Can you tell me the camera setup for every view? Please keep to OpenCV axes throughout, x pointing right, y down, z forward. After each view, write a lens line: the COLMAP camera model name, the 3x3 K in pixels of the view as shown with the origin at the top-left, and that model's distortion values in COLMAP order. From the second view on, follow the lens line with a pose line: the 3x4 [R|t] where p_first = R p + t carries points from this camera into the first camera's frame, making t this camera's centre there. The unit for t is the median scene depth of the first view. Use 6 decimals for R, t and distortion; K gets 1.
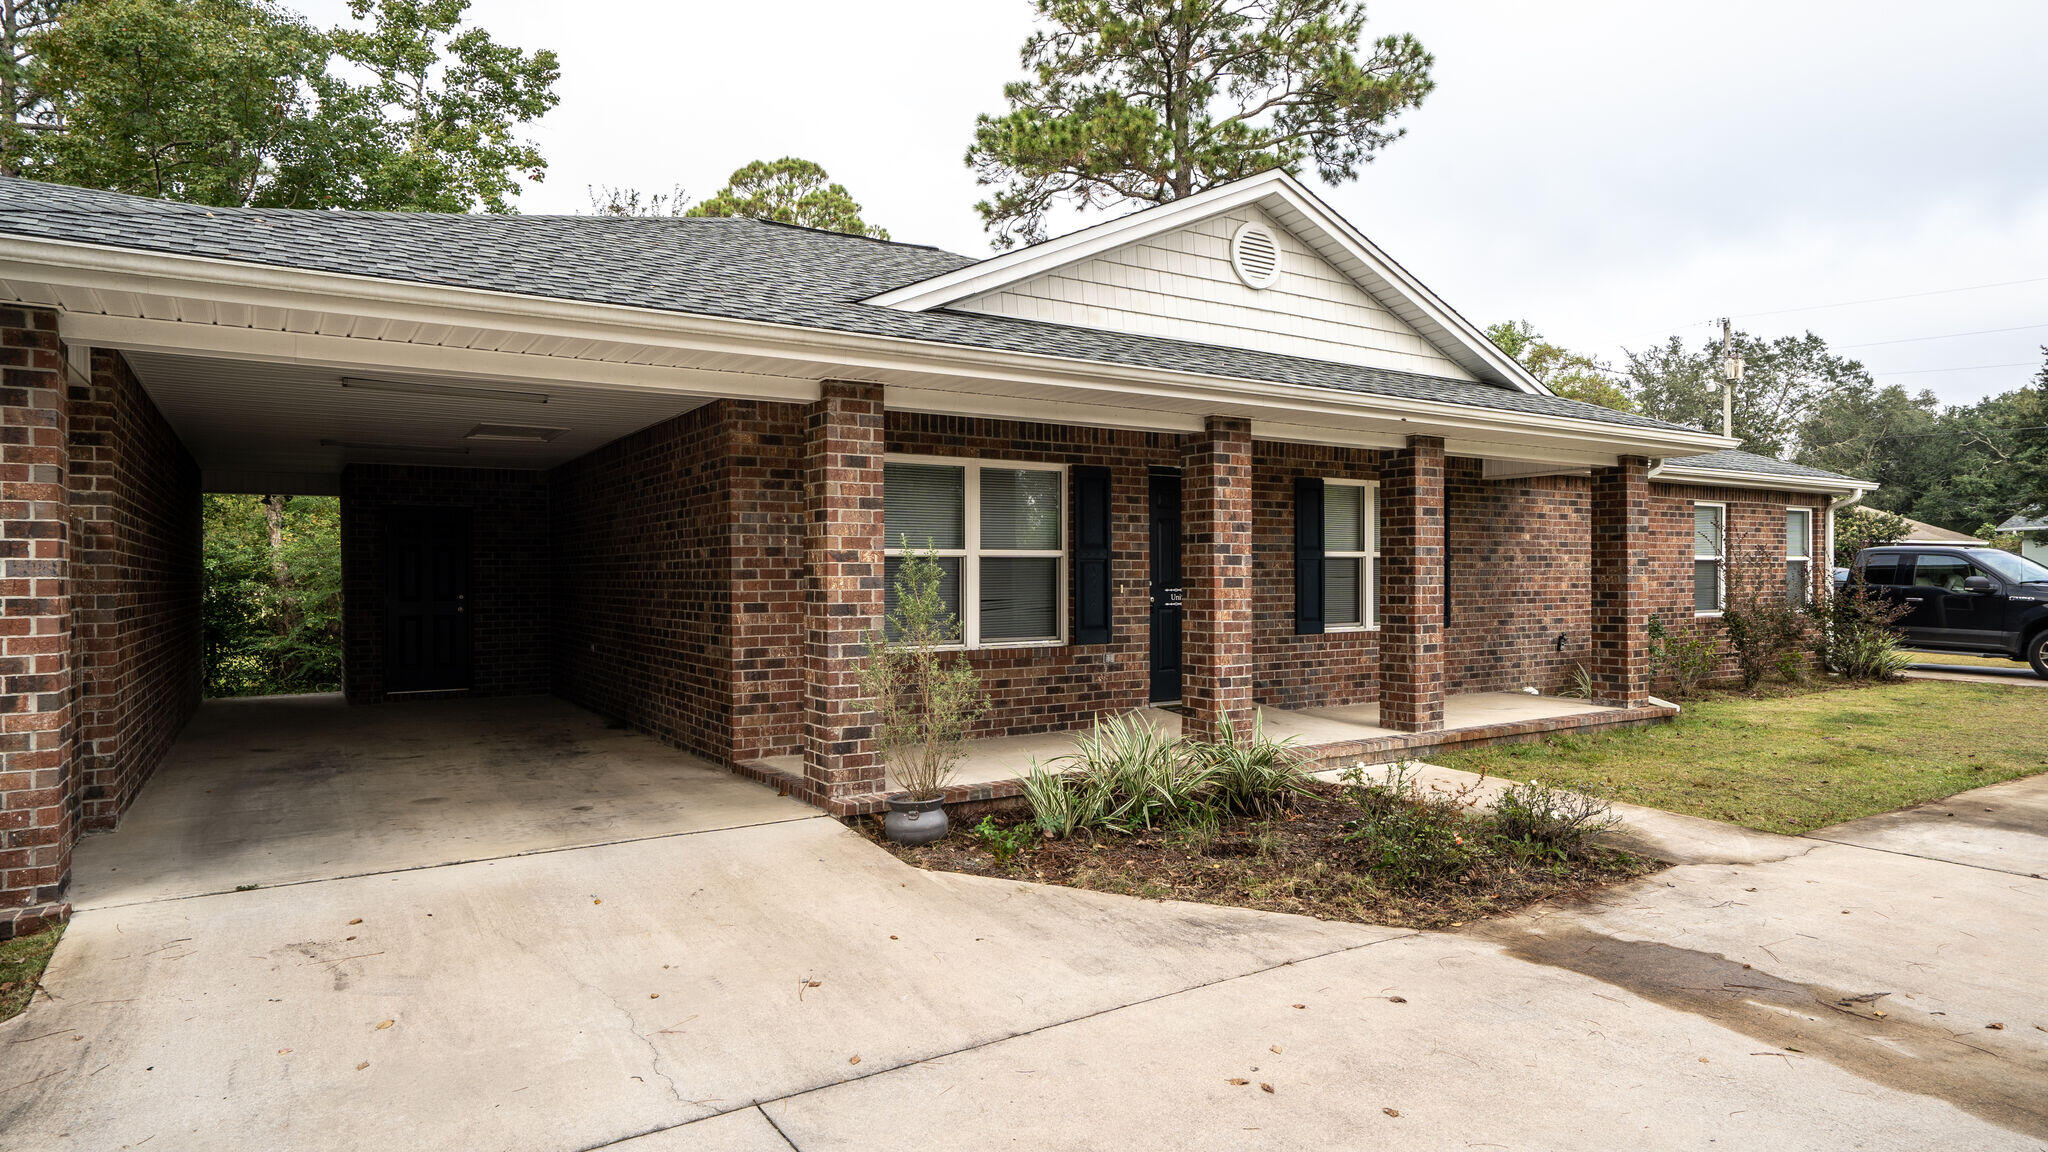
lens RADIAL K [[1181.5, 0, 1024.0], [0, 1181.5, 576.0], [0, 0, 1]] dist [-0.002447, 0.023678]
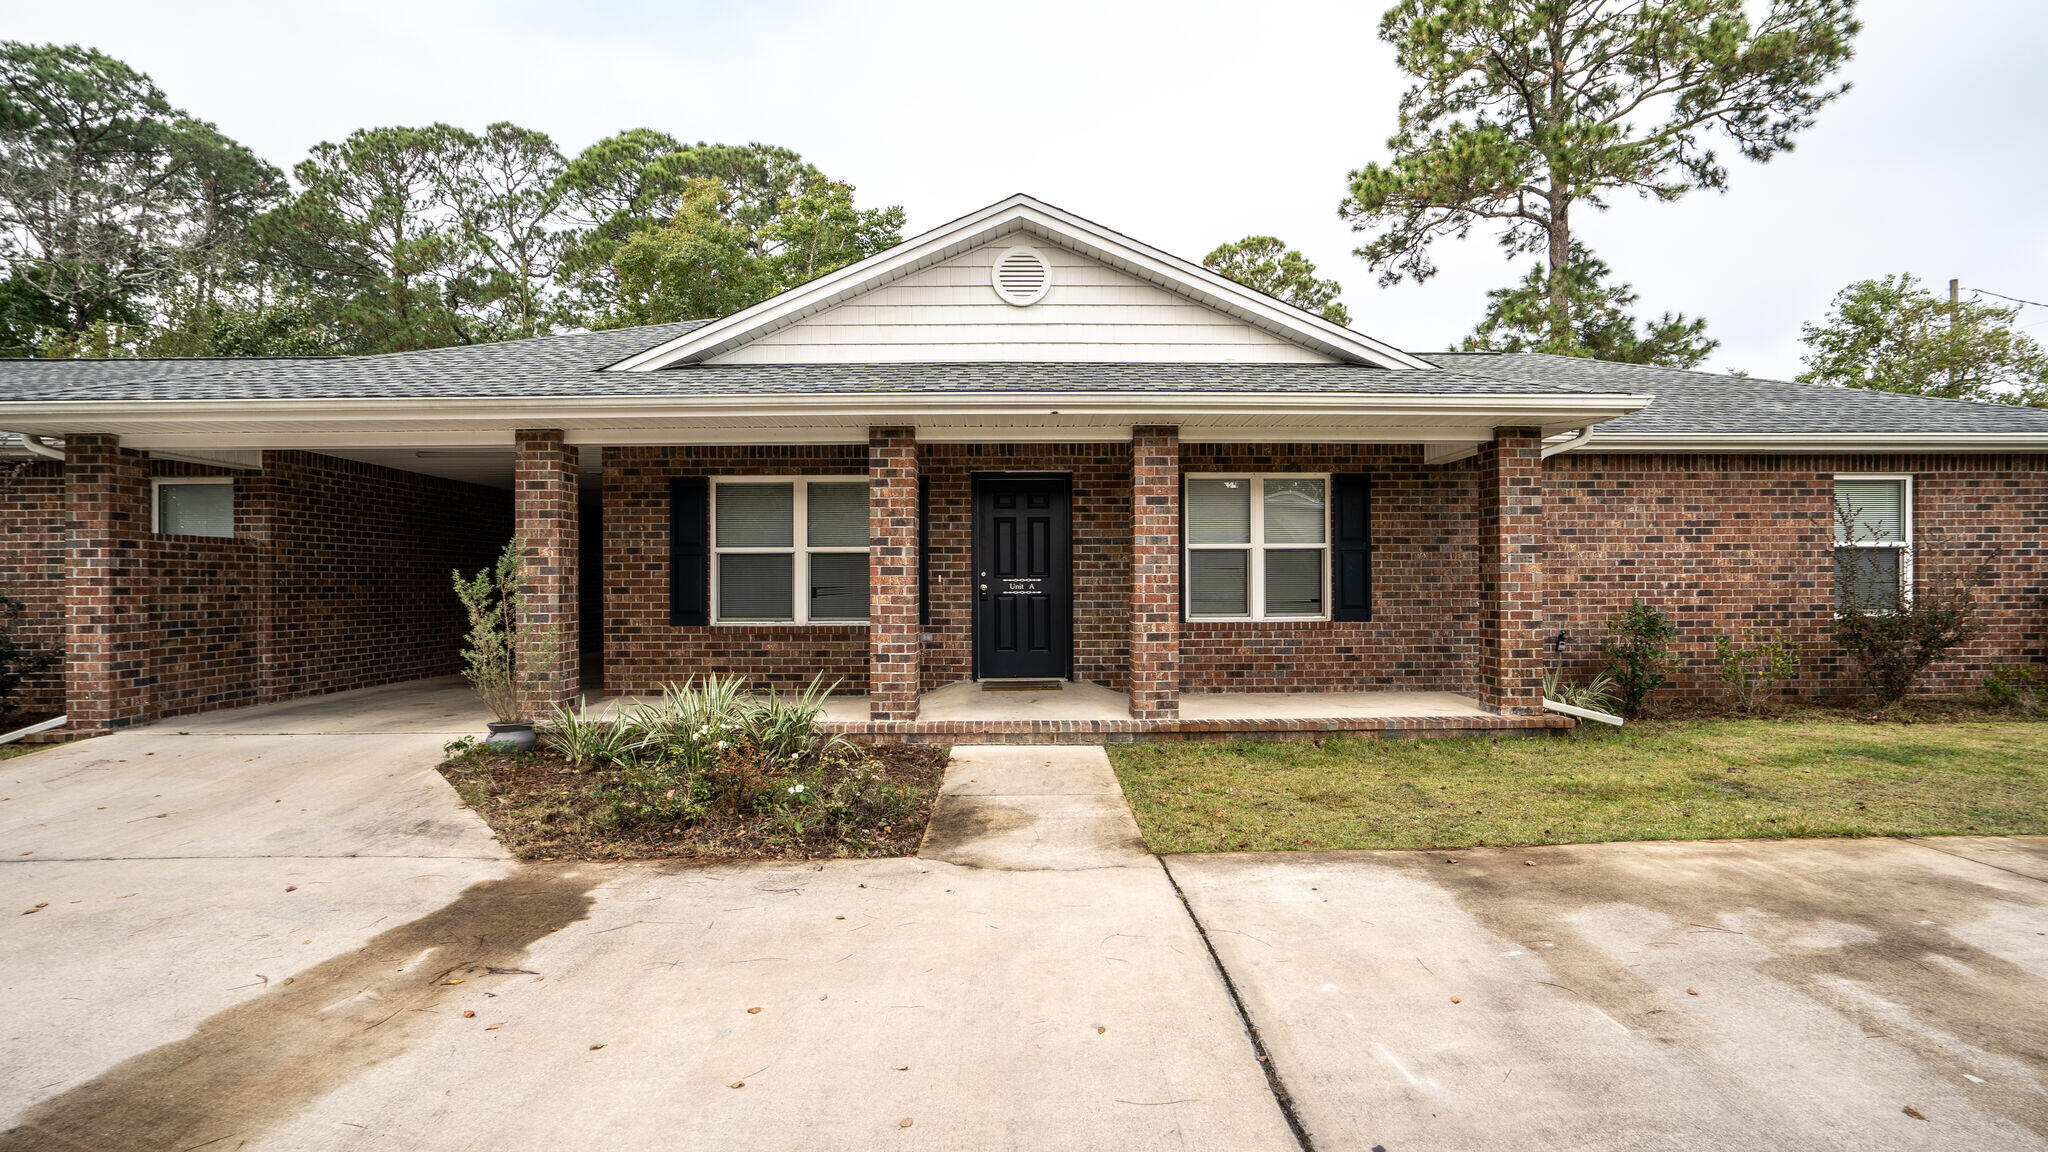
lens RADIAL K [[944.7, 0, 1023.2], [0, 944.7, 582.4], [0, 0, 1]] dist [-0.048426, 0.022856]
pose [[0.844159, 0.000504, -0.536093, 0.699603], [0.001283, 0.999995, 0.002960, 0.012733], [0.536091, -0.003187, 0.844154, 0.271399]]
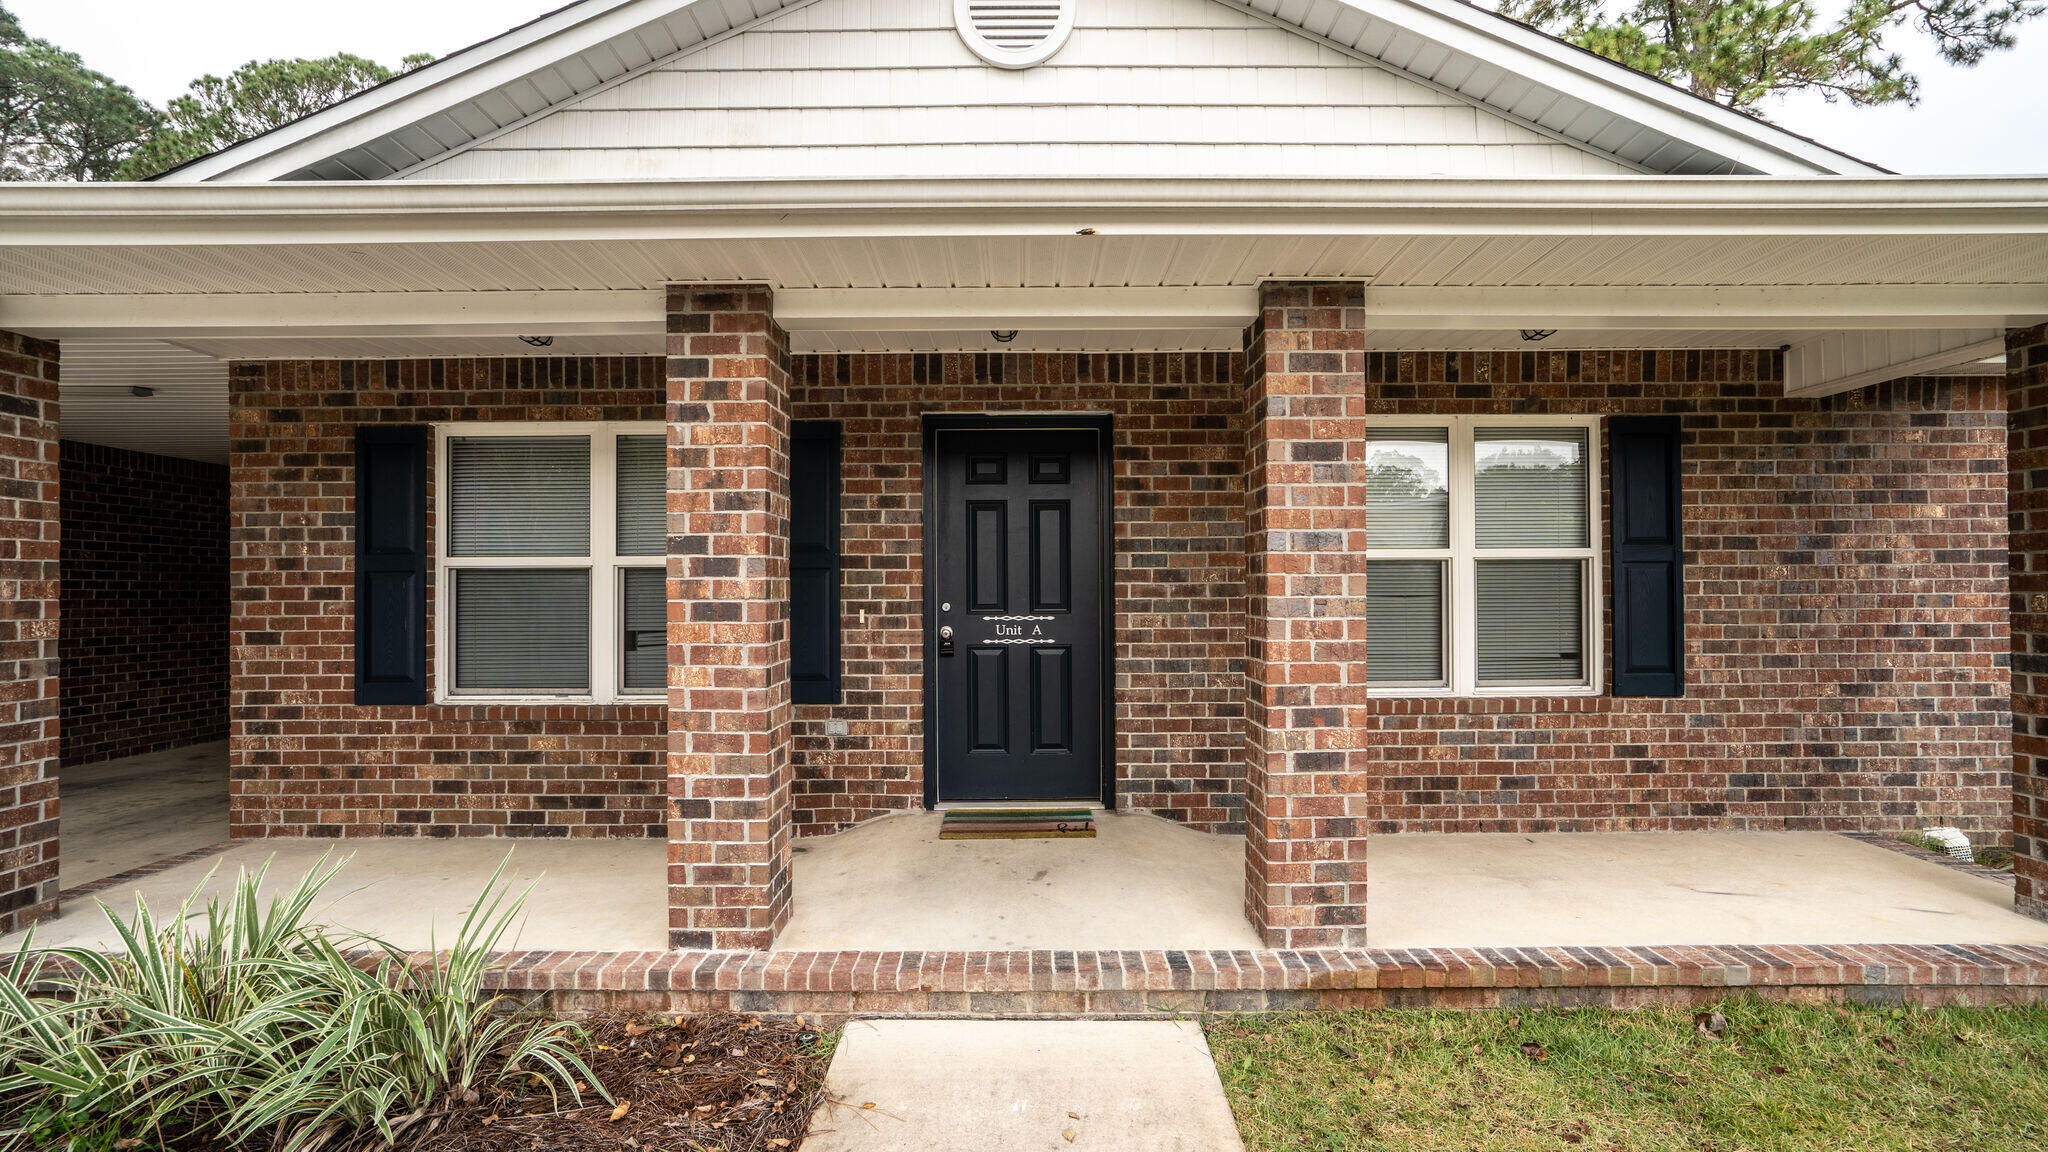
lens RADIAL K [[1013.9, 0, 1024.7], [0, 1013.9, 581.6], [0, 0, 1]] dist [-0.028045, 0.018100]
pose [[0.838208, -0.005174, -0.545326, 0.473276], [0.001726, 0.999975, -0.006835, -0.003655], [0.545348, 0.004788, 0.838196, 0.644009]]
